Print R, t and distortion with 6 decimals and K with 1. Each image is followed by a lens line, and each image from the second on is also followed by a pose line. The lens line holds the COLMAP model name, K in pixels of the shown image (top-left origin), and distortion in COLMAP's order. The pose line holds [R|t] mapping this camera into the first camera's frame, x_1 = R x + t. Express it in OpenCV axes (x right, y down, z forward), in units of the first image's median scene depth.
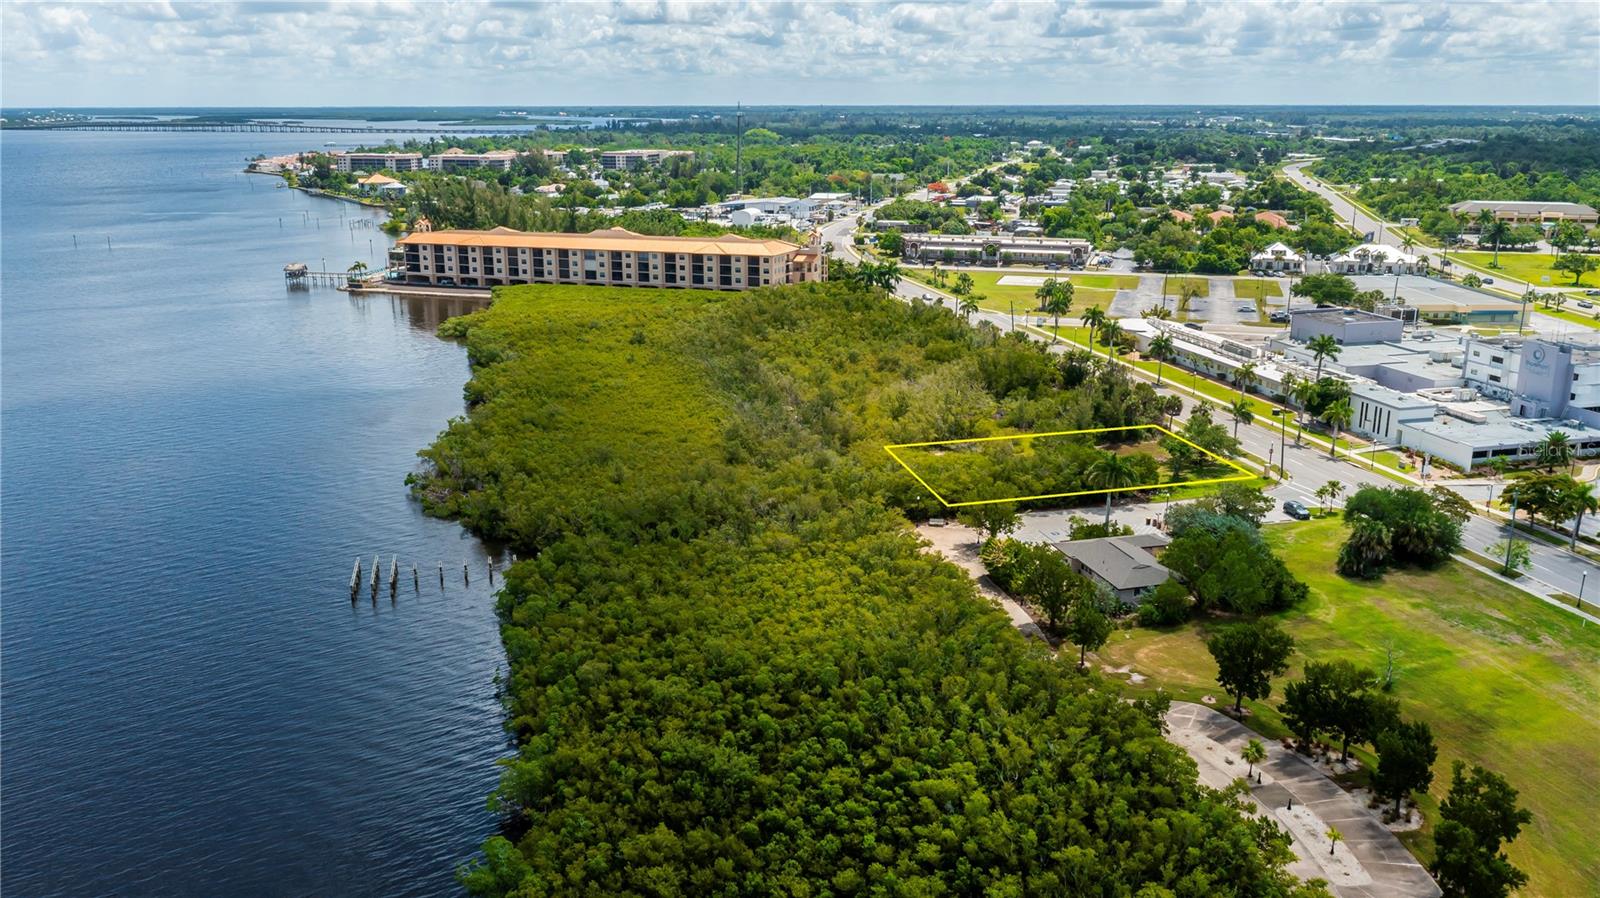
lens RADIAL K [[1262.3, 0, 801.5], [0, 1262.3, 440.0], [0, 0, 1]] dist [-0.017004, 0.007345]
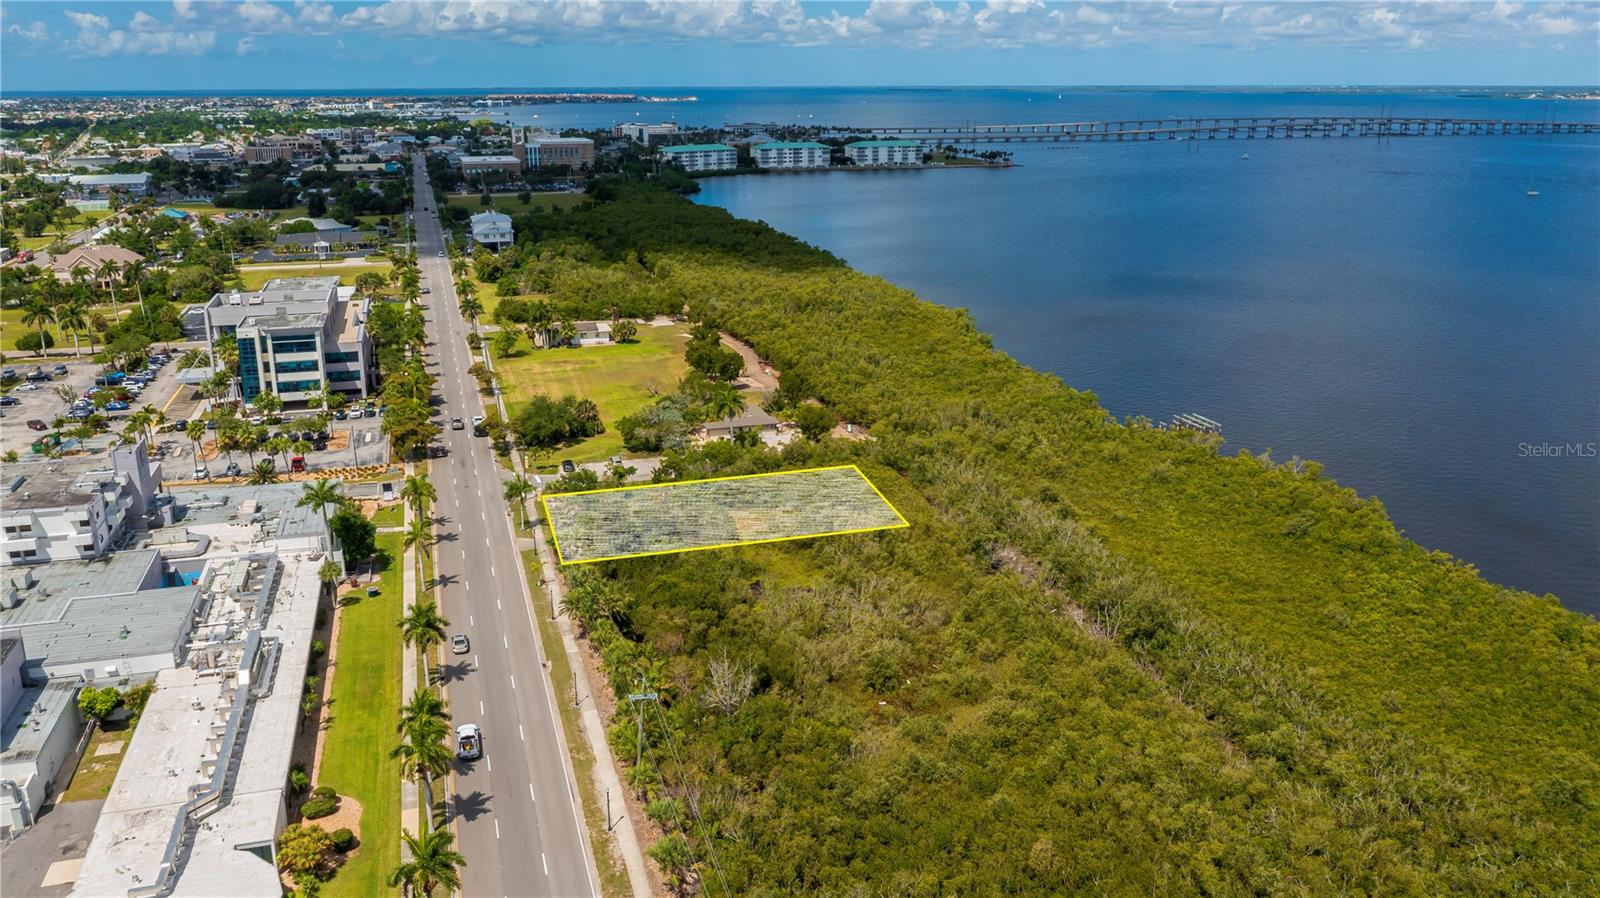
lens RADIAL K [[1262.3, 0, 800.0], [0, 1262.3, 442.4], [0, 0, 1]] dist [-0.017004, 0.007345]
pose [[-0.999620, 0.007757, -0.026451, 0.077382], [-0.007024, 0.856237, 0.516535, -0.249182], [0.026655, 0.516525, -0.855857, 0.833654]]
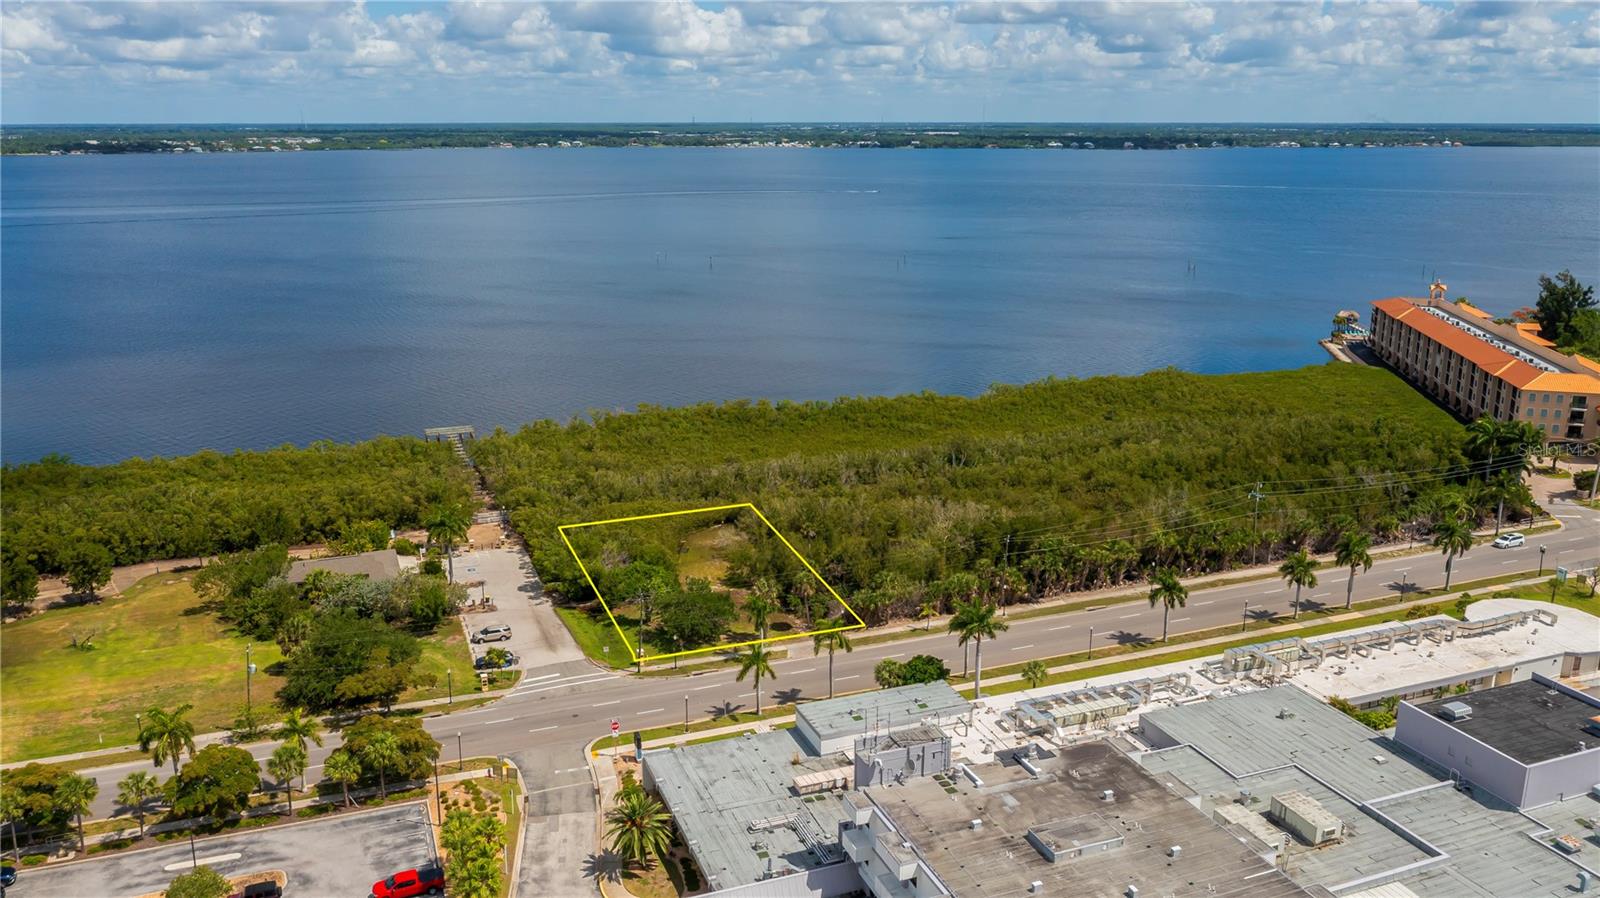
lens RADIAL K [[1262.3, 0, 800.1], [0, 1262.3, 443.5], [0, 0, 1]] dist [-0.017004, 0.007345]
pose [[0.098914, 0.246817, -0.964001, 0.492425], [-0.253513, 0.943036, 0.215437, -0.133289], [0.962261, 0.223077, 0.155851, 0.413999]]
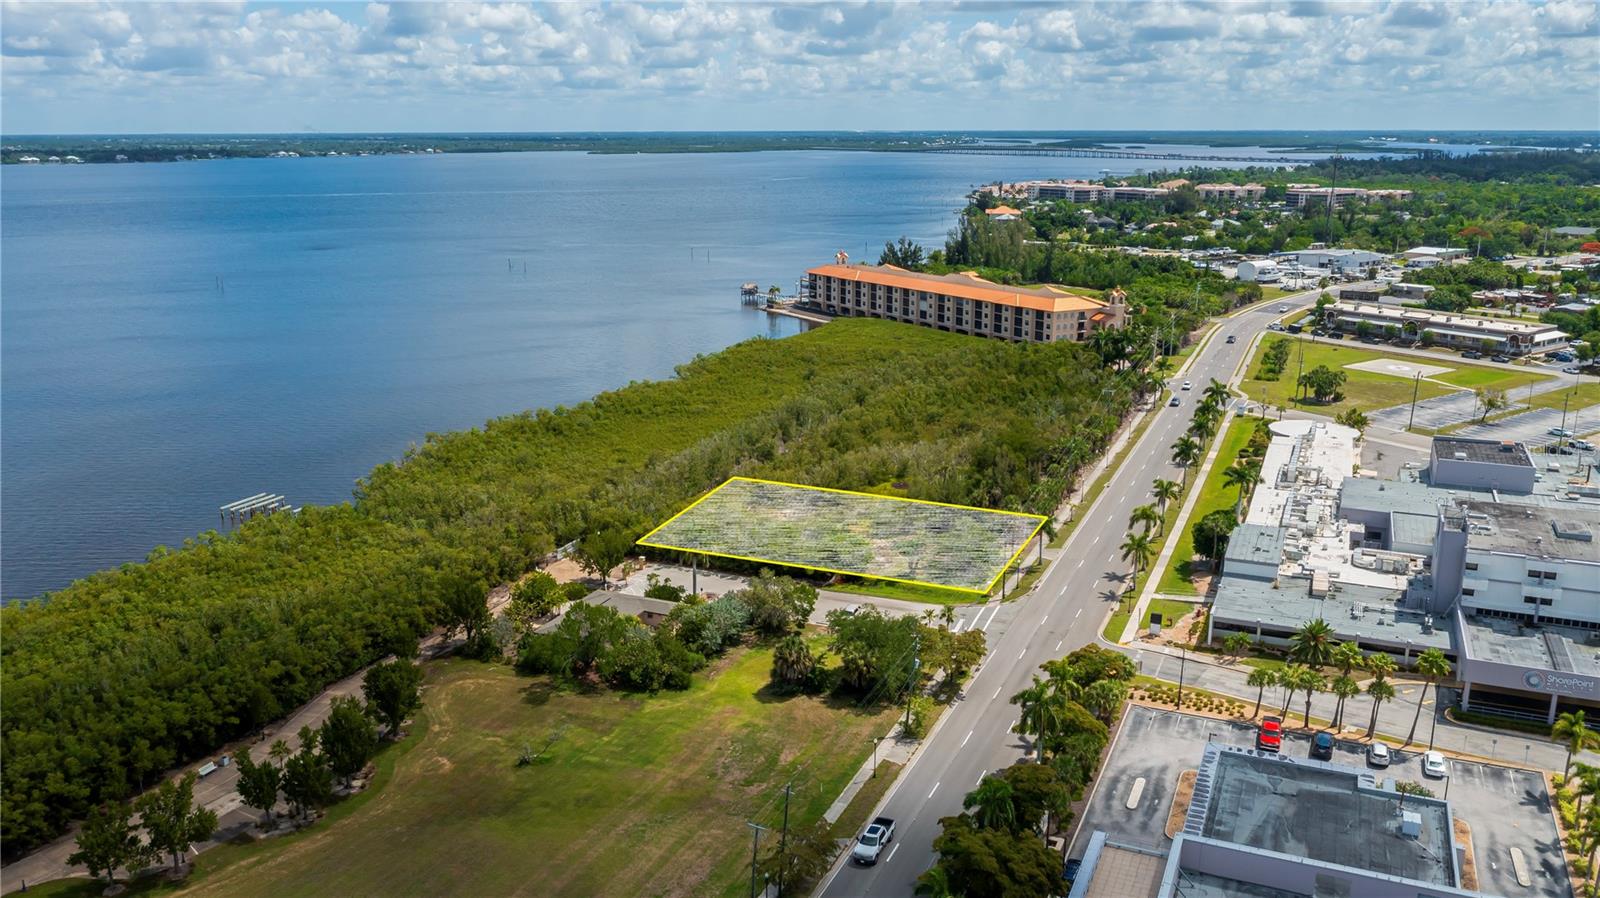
lens RADIAL K [[1262.3, 0, 797.8], [0, 1262.3, 446.8], [0, 0, 1]] dist [-0.017004, 0.007345]
pose [[0.779658, 0.150984, -0.607732, 0.352633], [-0.157807, 0.986549, 0.042646, -0.041592], [0.605996, 0.062655, 0.792996, 0.079251]]
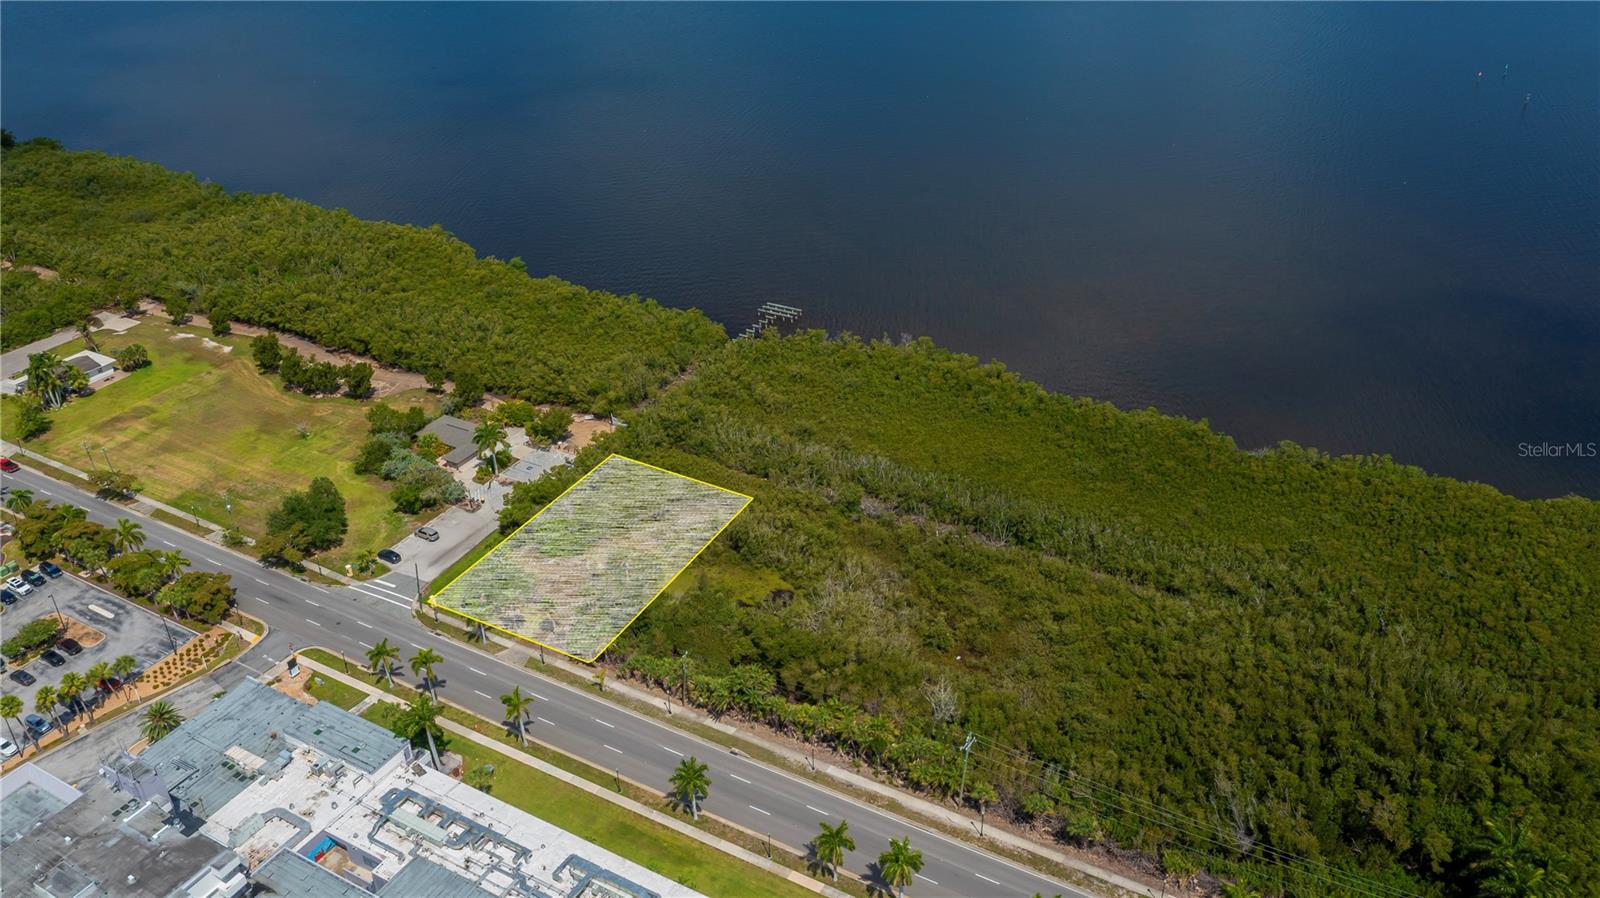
lens RADIAL K [[1262.3, 0, 800.2], [0, 1262.3, 451.2], [0, 0, 1]] dist [-0.017004, 0.007345]
pose [[-0.698931, 0.362334, -0.616611, 0.337482], [-0.179241, 0.745906, 0.641481, -0.360295], [0.692364, 0.558873, -0.456391, 0.719670]]
